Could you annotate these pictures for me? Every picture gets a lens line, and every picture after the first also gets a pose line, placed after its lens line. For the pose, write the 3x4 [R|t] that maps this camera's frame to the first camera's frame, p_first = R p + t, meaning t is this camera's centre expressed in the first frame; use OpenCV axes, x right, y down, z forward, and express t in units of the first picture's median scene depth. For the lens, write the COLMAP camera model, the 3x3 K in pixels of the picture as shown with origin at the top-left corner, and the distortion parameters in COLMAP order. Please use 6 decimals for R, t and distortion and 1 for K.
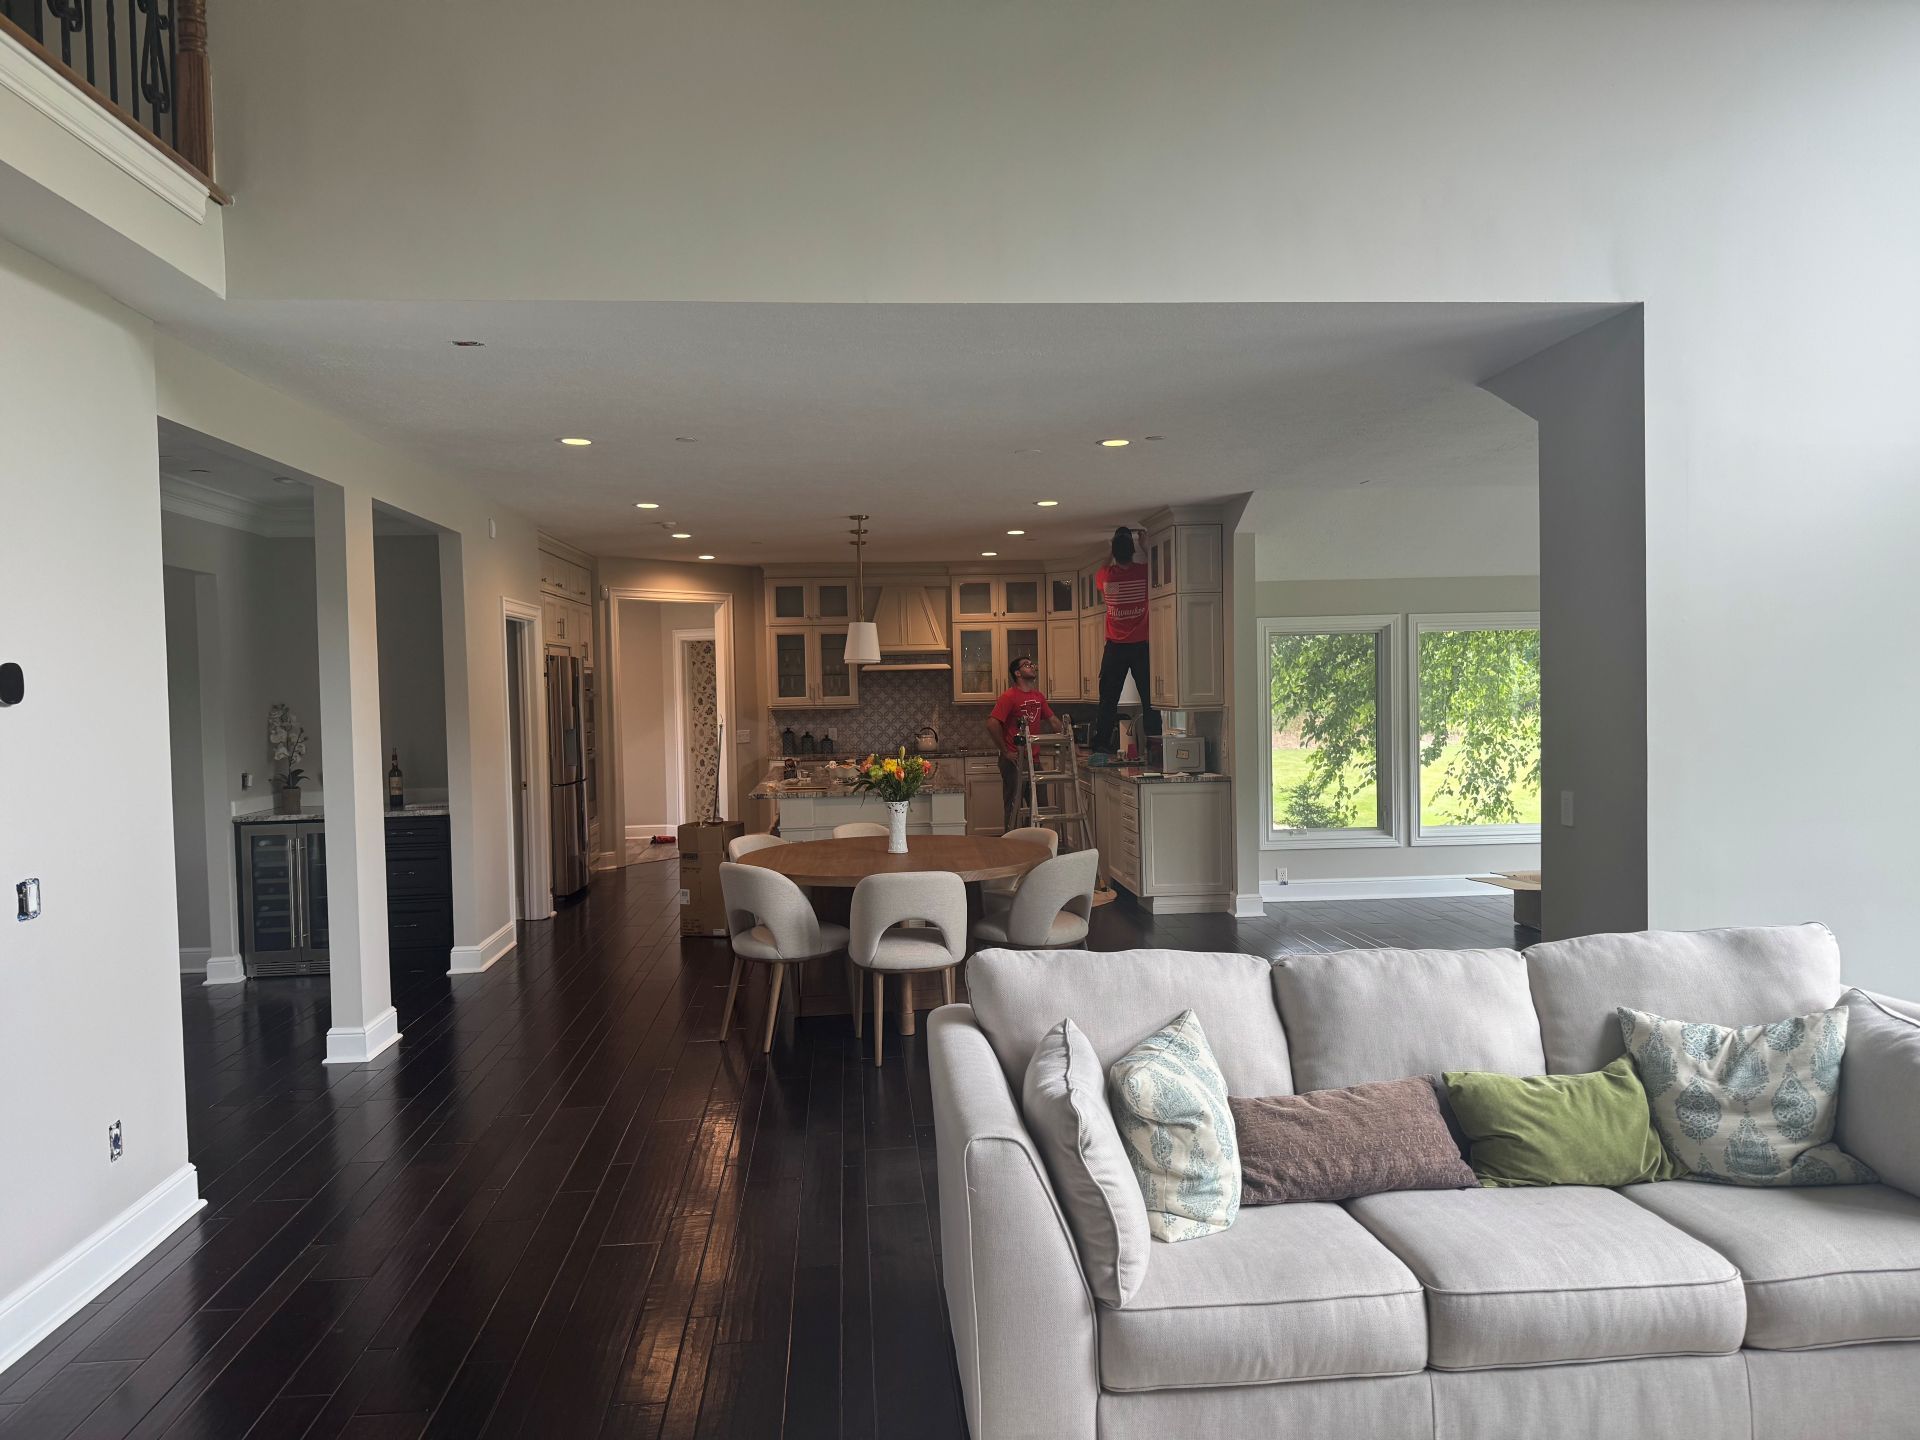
lens RADIAL K [[1332.6, 0, 962.5], [0, 1332.6, 724.8], [0, 0, 1]] dist [0.034773, 0.000394]
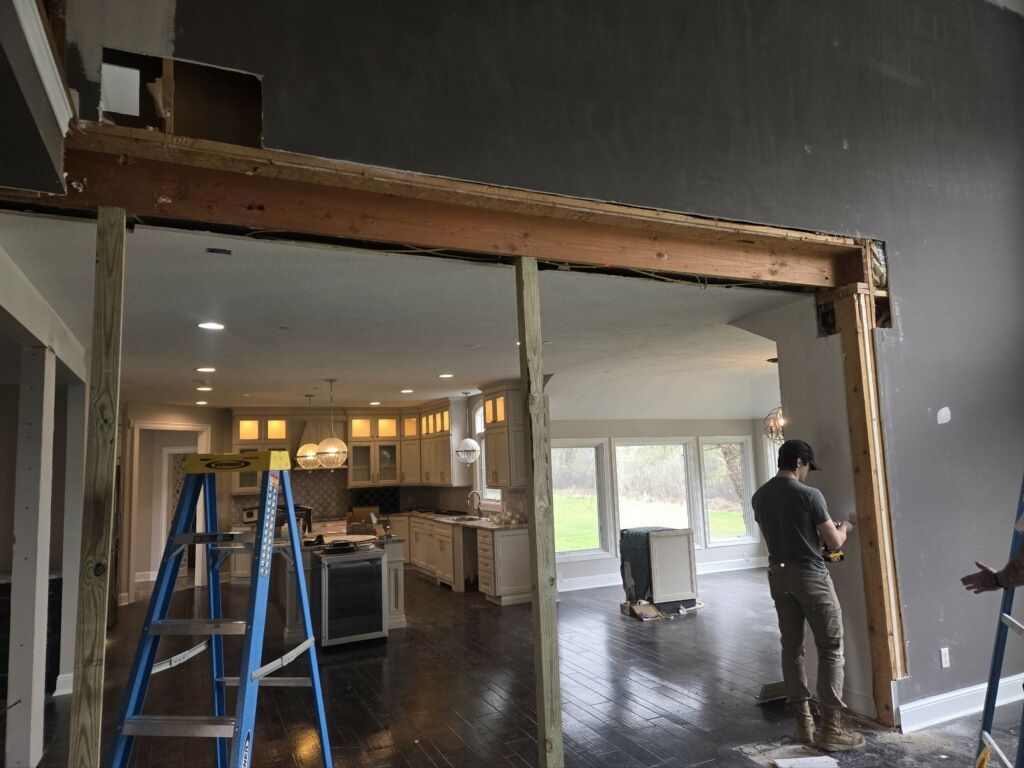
lens RADIAL K [[686.0, 0, 515.3], [0, 686.0, 382.9], [0, 0, 1]] dist [0.041711, -0.006194]
pose [[0.938935, 0.027764, 0.342974, -0.115254], [0.028002, 0.987269, -0.156578, -0.004615], [-0.342955, 0.156620, 0.926203, 0.067223]]
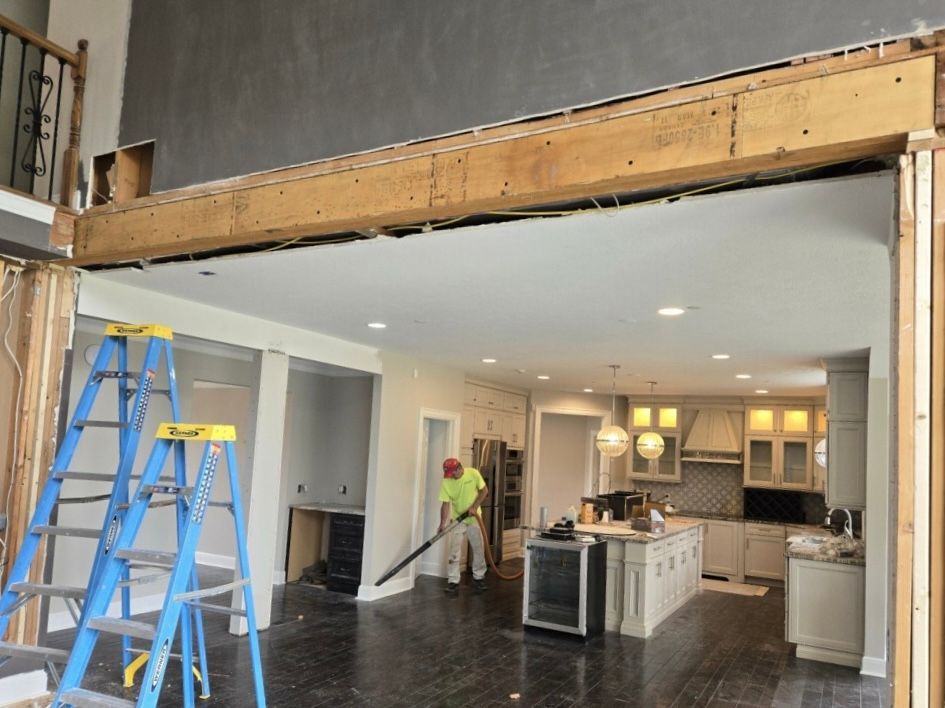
lens RADIAL K [[688.3, 0, 456.6], [0, 688.3, 391.5], [0, 0, 1]] dist [0.030641, -0.001413]
pose [[0.821357, 0.019671, -0.570076, 0.180163], [-0.091112, 0.991098, -0.097076, -0.016884], [0.563091, 0.131675, 0.815837, 0.137397]]
